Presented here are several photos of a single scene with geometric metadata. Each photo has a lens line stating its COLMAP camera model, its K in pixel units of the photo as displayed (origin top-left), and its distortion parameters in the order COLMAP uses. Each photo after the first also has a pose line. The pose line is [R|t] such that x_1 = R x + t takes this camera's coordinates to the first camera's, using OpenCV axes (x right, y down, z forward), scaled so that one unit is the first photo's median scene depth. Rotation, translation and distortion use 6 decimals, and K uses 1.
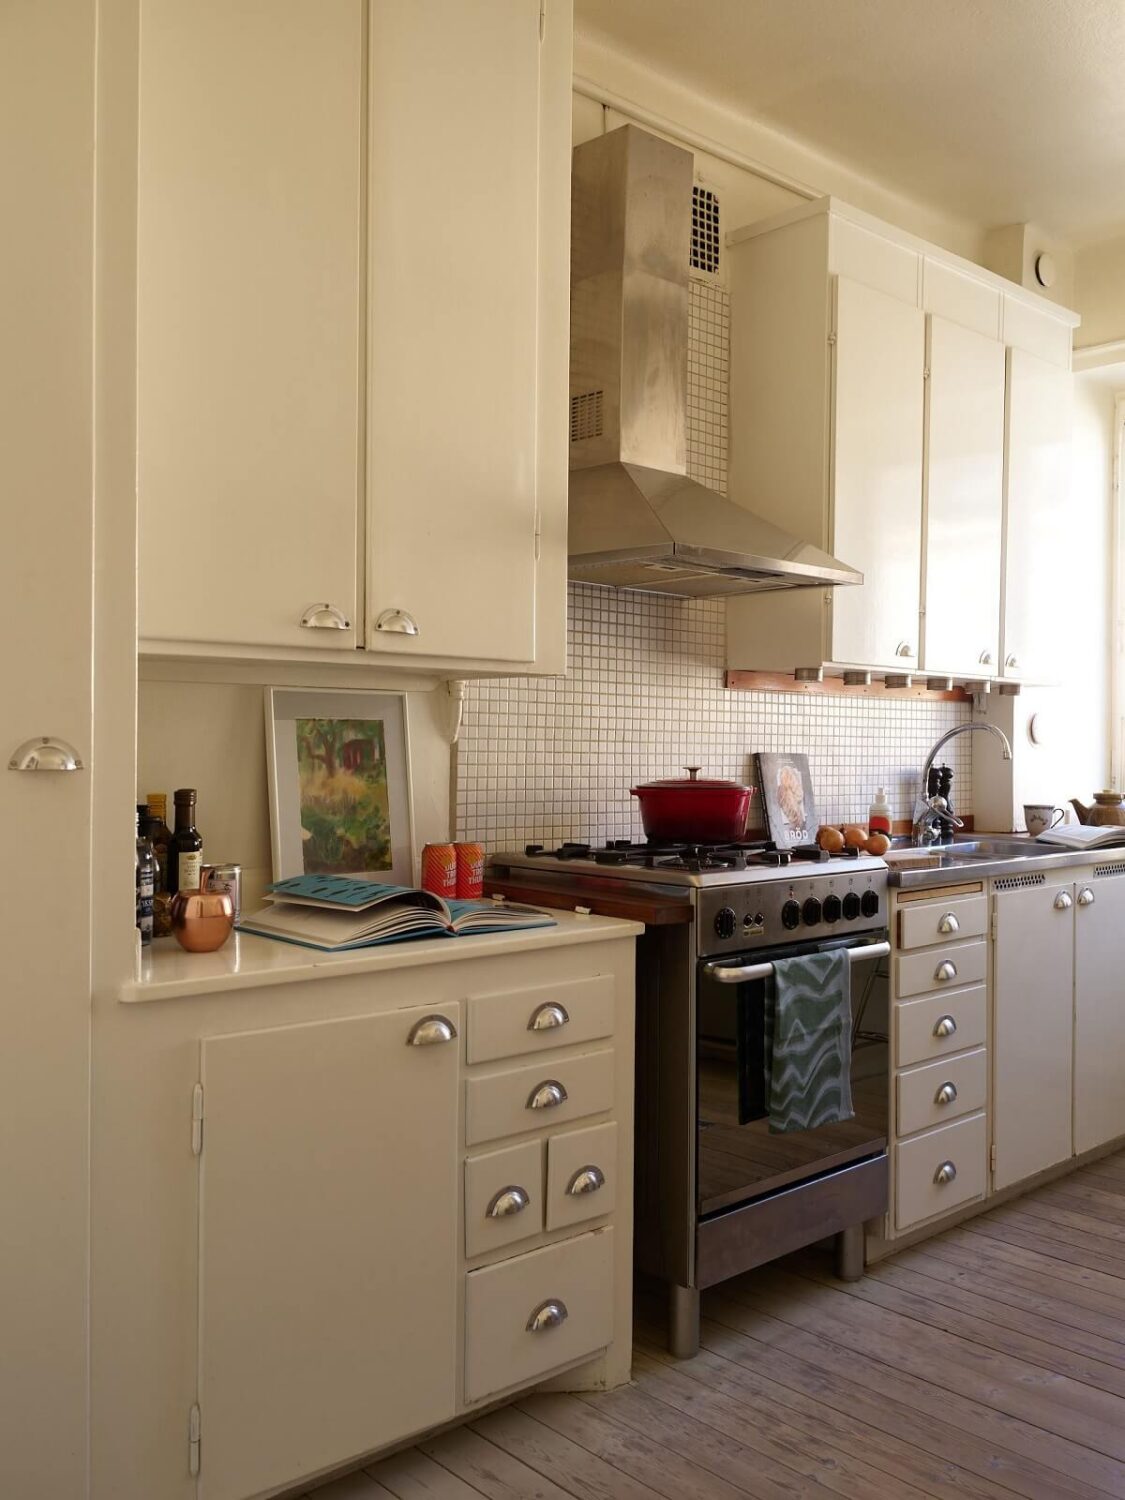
lens RADIAL K [[1298.6, 0, 562.5], [0, 1298.6, 750.0], [0, 0, 1]] dist [0.008575, -0.018825]
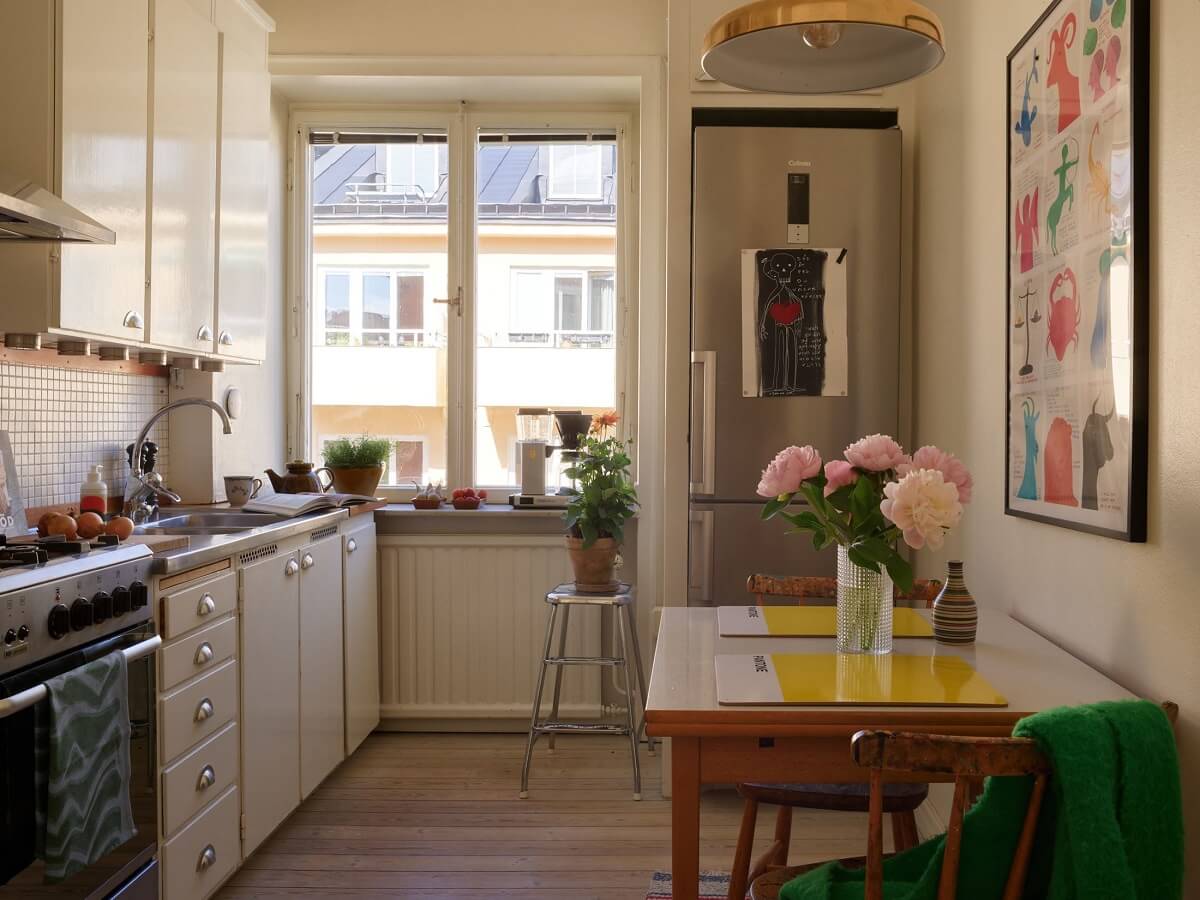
lens RADIAL K [[1080.9, 0, 697.5], [0, 1080.9, 447.8], [0, 0, 1]] dist [-0.035600, 0.021211]
pose [[0.657121, -0.018695, 0.753553, -0.067512], [-0.000597, 0.999679, 0.025321, -0.004744], [-0.753784, -0.017089, 0.656899, 0.203713]]
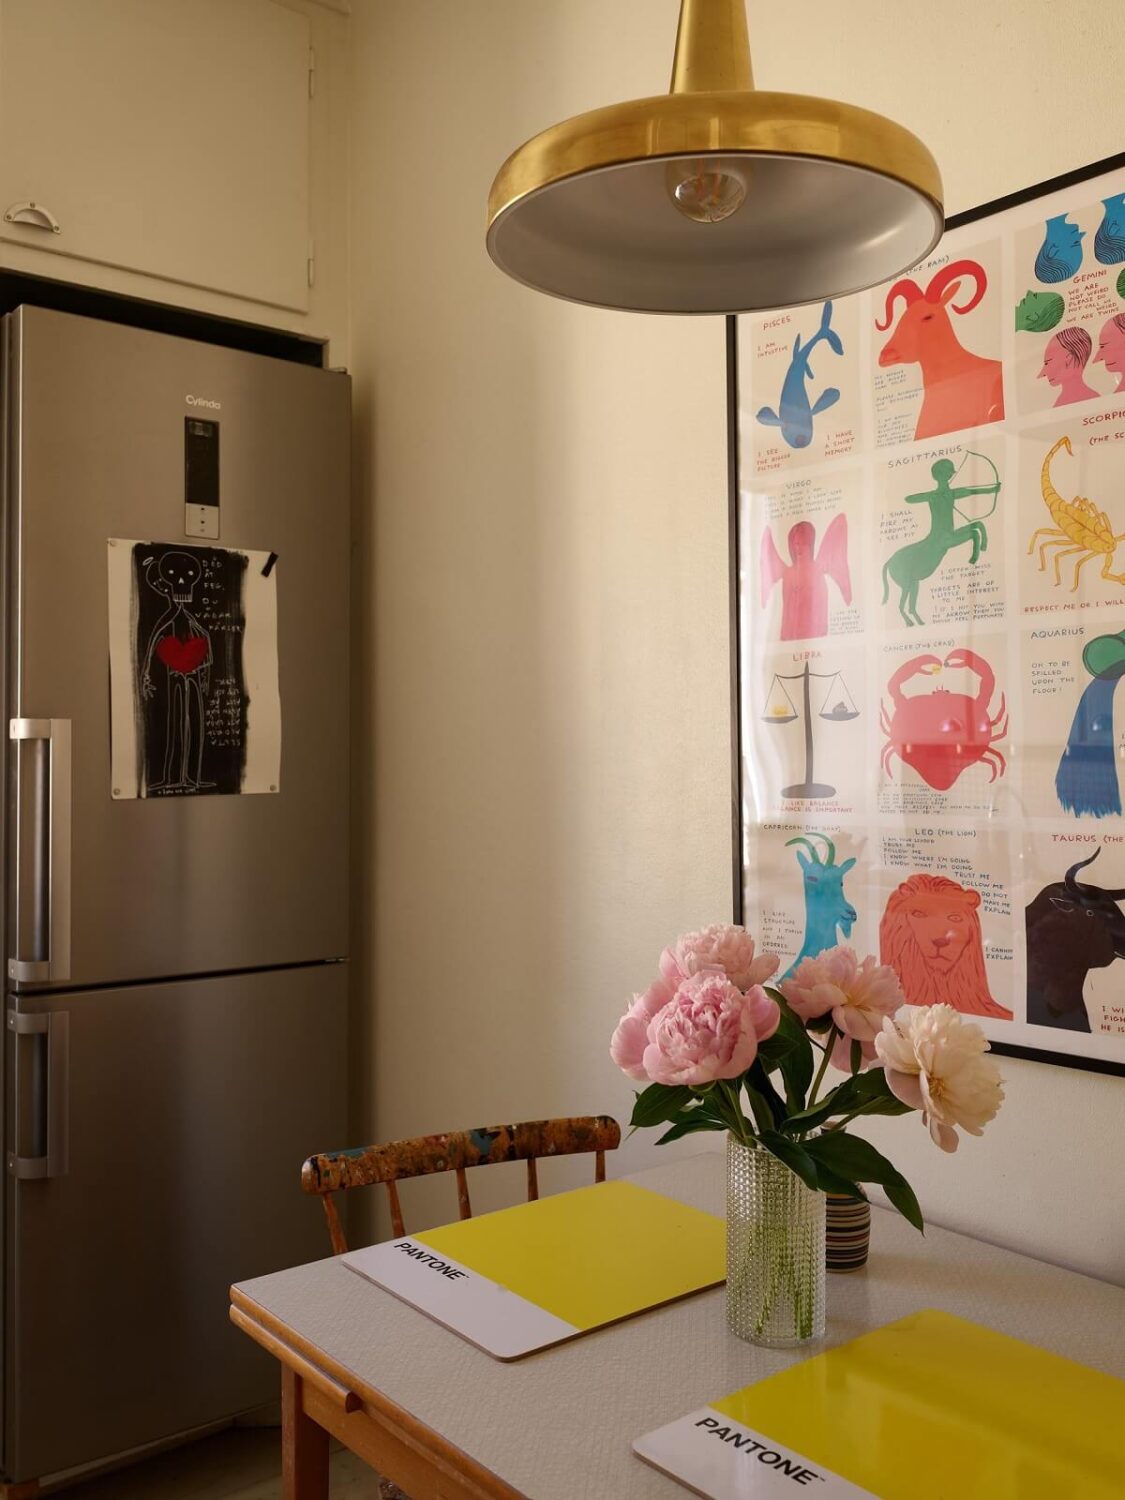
lens RADIAL K [[1298.6, 0, 562.5], [0, 1298.6, 750.0], [0, 0, 1]] dist [0.008575, -0.018825]
pose [[0.031866, -0.005304, 0.999478, 0.055187], [0.000572, 0.999986, 0.005289, -0.060996], [-0.999492, 0.000404, 0.031868, 0.611549]]
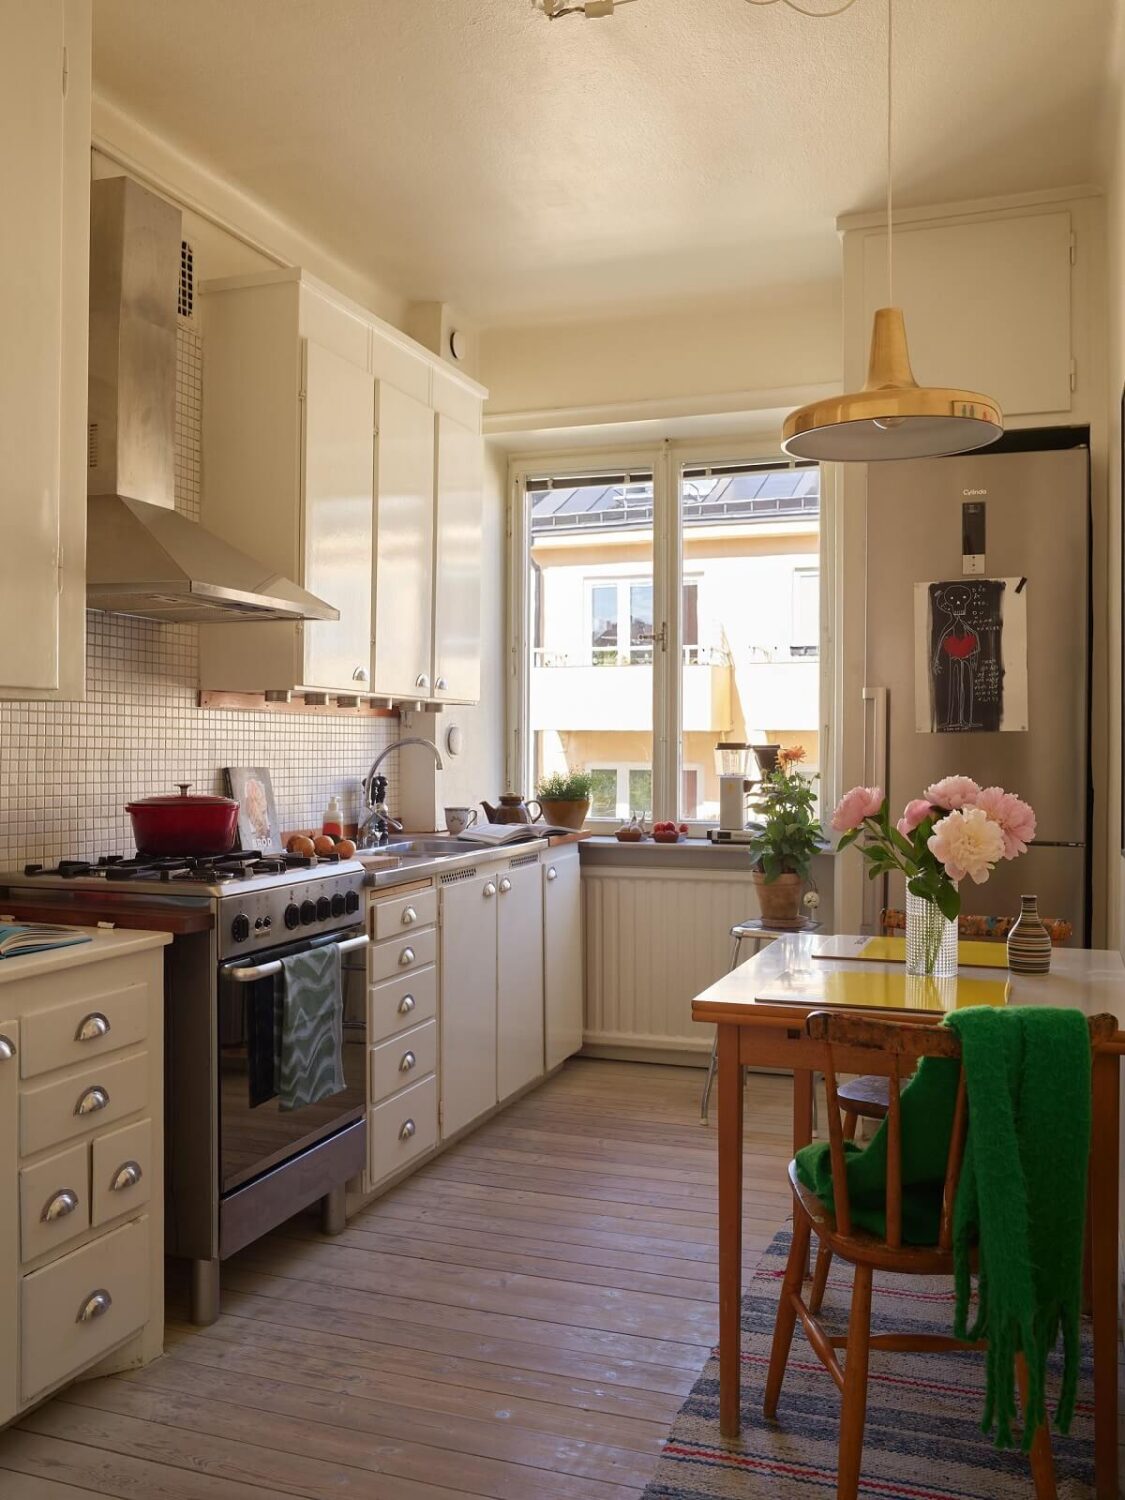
lens RADIAL K [[1290.6, 0, 562.5], [0, 1290.6, 750.0], [0, 0, 1]] dist [-0.046922, 0.047531]
pose [[0.884038, -0.005919, 0.467378, -0.122689], [0.004658, 0.999982, 0.003852, -0.018163], [-0.467392, -0.001228, 0.884049, -0.082368]]
